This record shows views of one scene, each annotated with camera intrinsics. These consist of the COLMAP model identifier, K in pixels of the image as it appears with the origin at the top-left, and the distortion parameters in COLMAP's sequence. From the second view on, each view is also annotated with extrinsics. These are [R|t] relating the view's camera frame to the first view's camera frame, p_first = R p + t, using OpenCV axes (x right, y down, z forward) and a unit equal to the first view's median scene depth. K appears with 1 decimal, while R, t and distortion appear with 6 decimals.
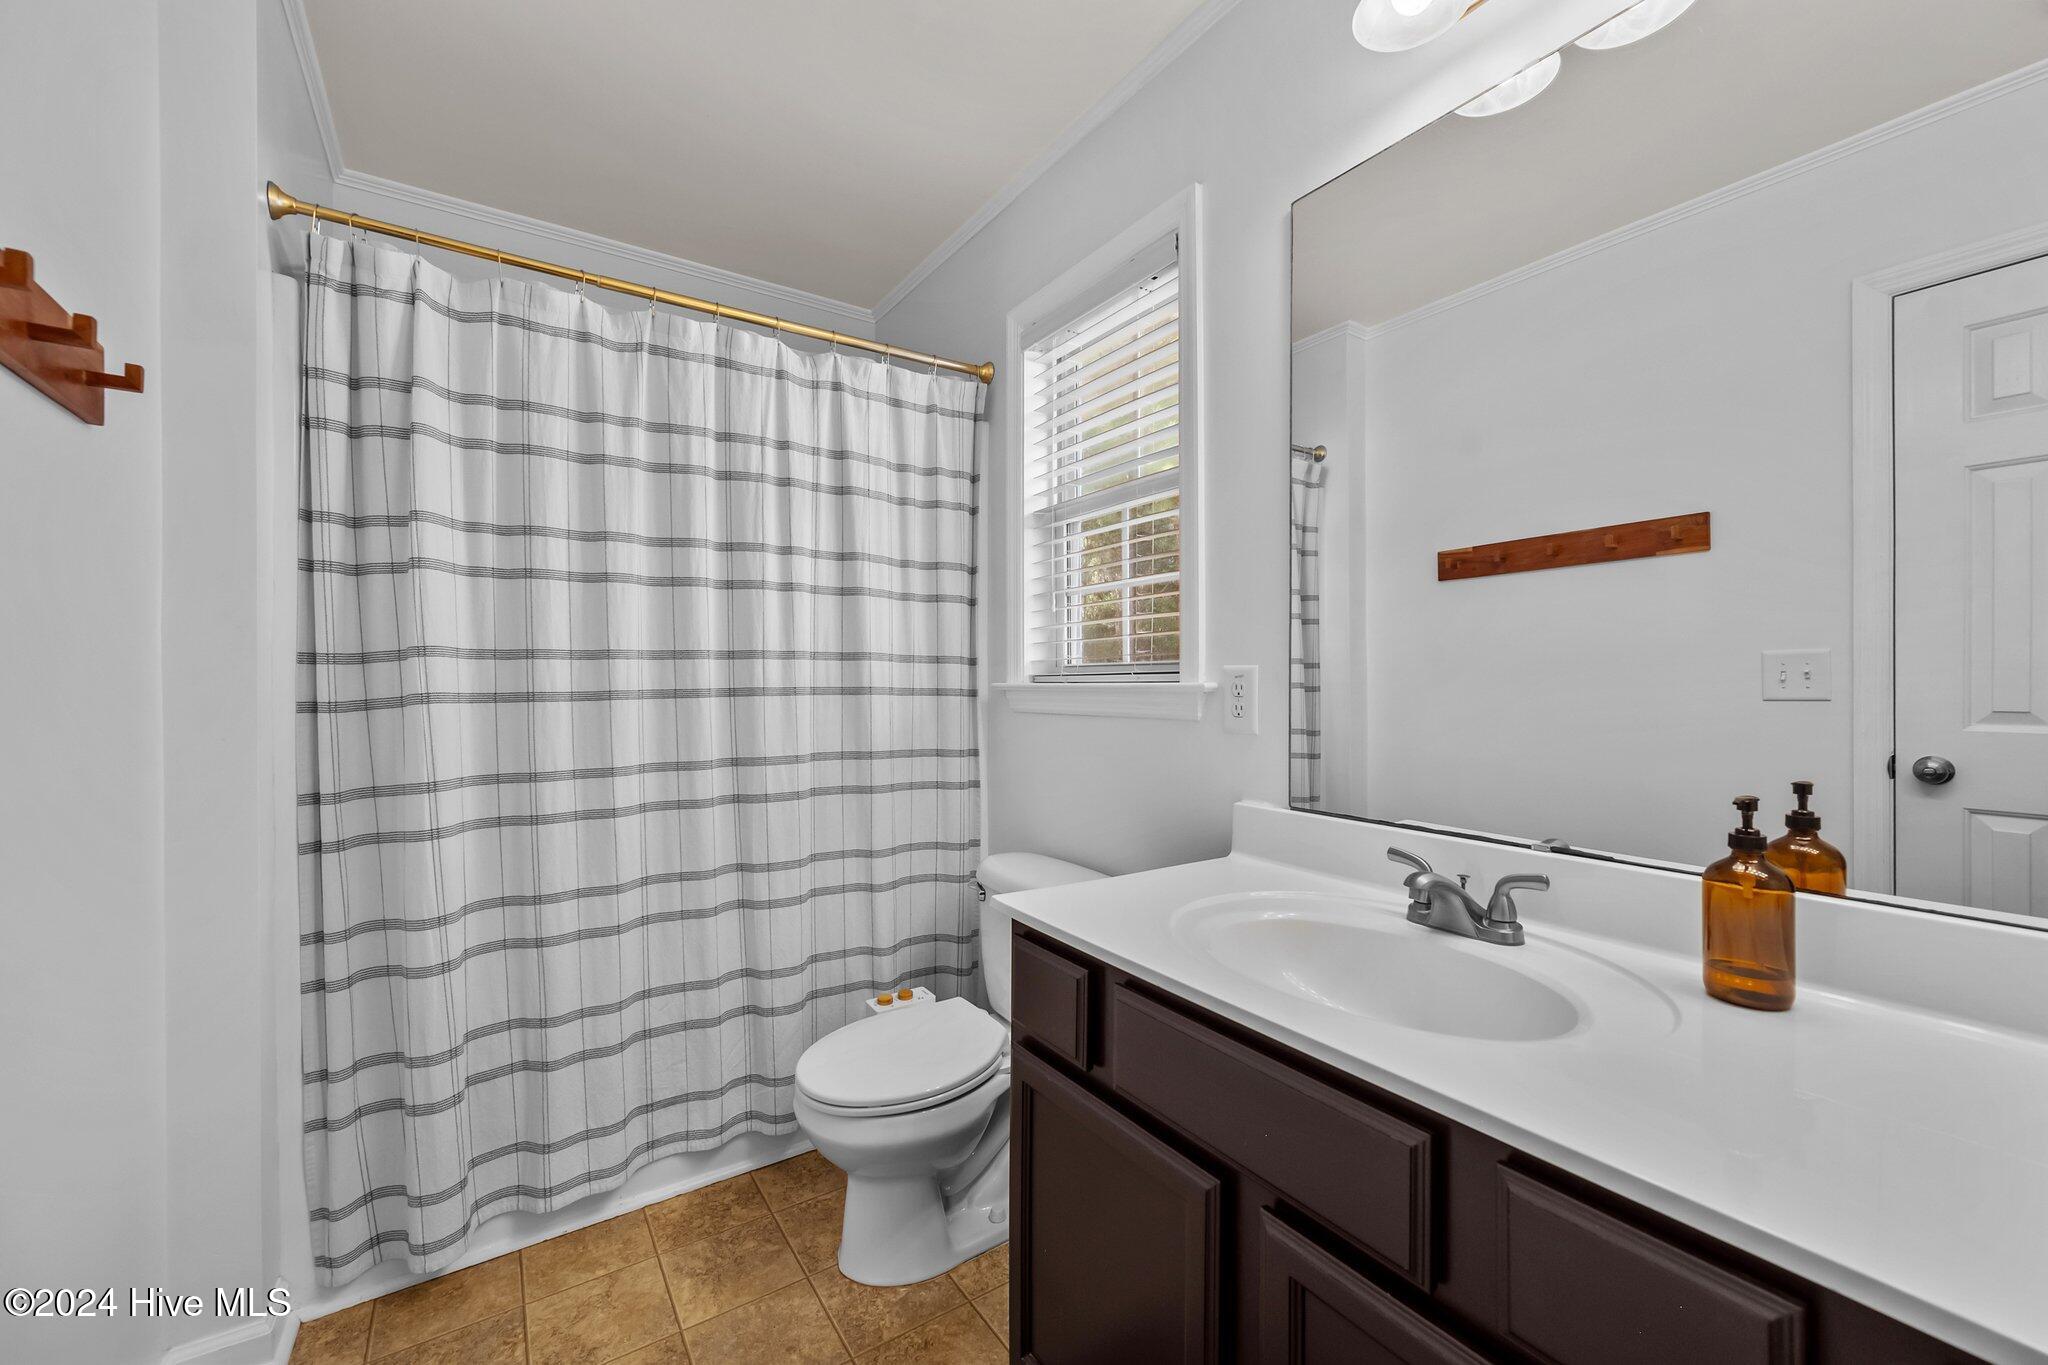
lens RADIAL K [[809.9, 0, 1022.8], [0, 809.9, 679.7], [0, 0, 1]] dist [-0.001768, -0.000302]
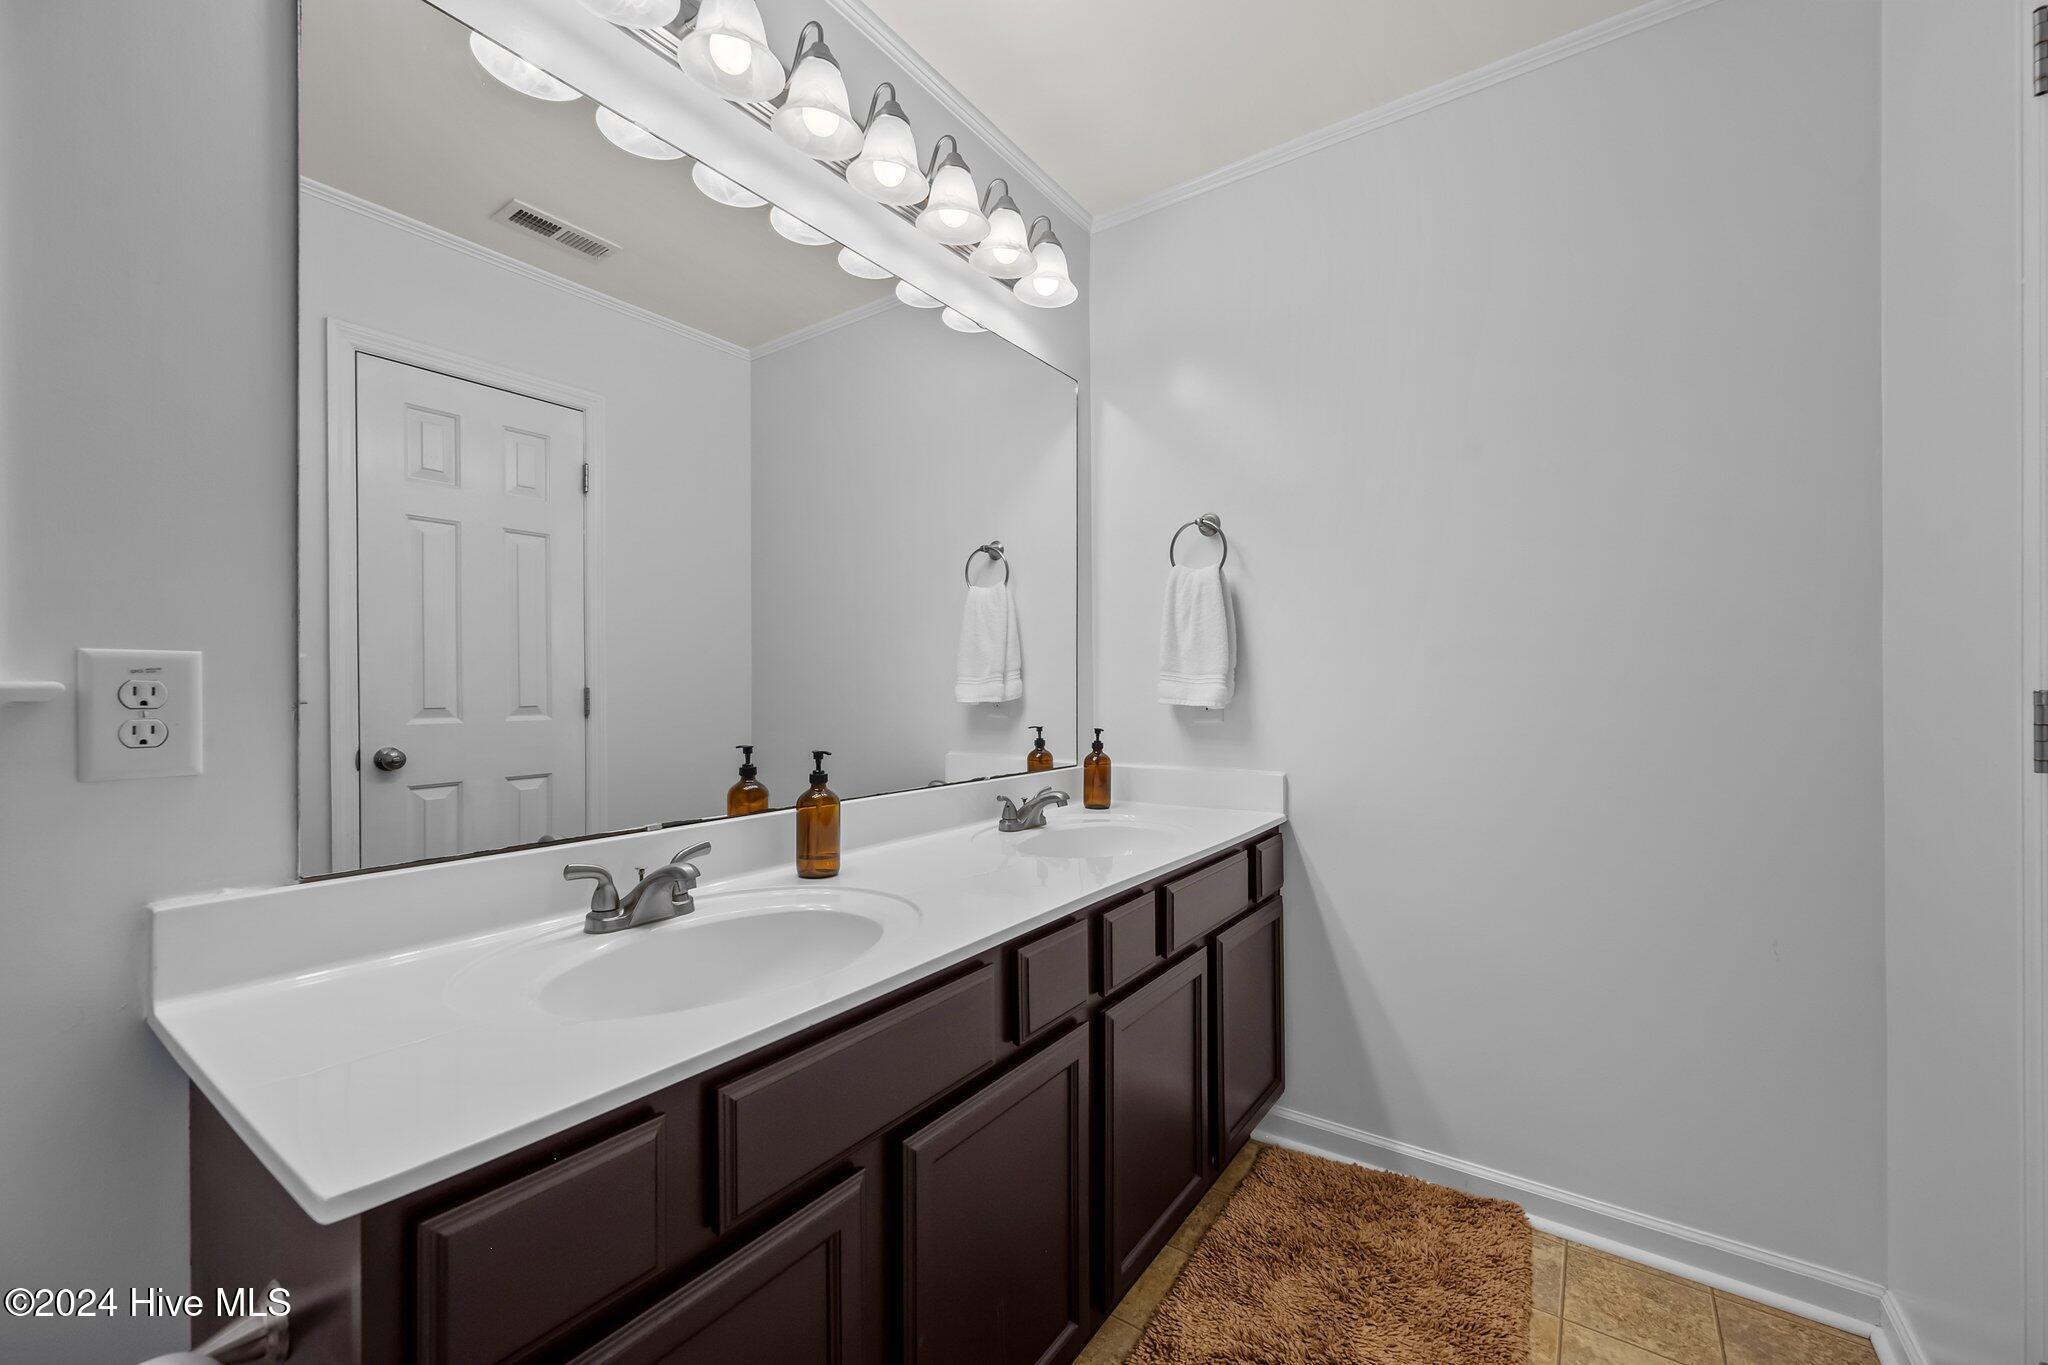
lens RADIAL K [[809.9, 0, 1027.1], [0, 809.9, 690.8], [0, 0, 1]] dist [-0.001768, -0.000302]
pose [[-0.348929, -0.003223, 0.937144, -0.581876], [0.004935, 0.999974, 0.005276, 0.012221], [-0.937136, 0.006466, -0.348904, 0.869887]]
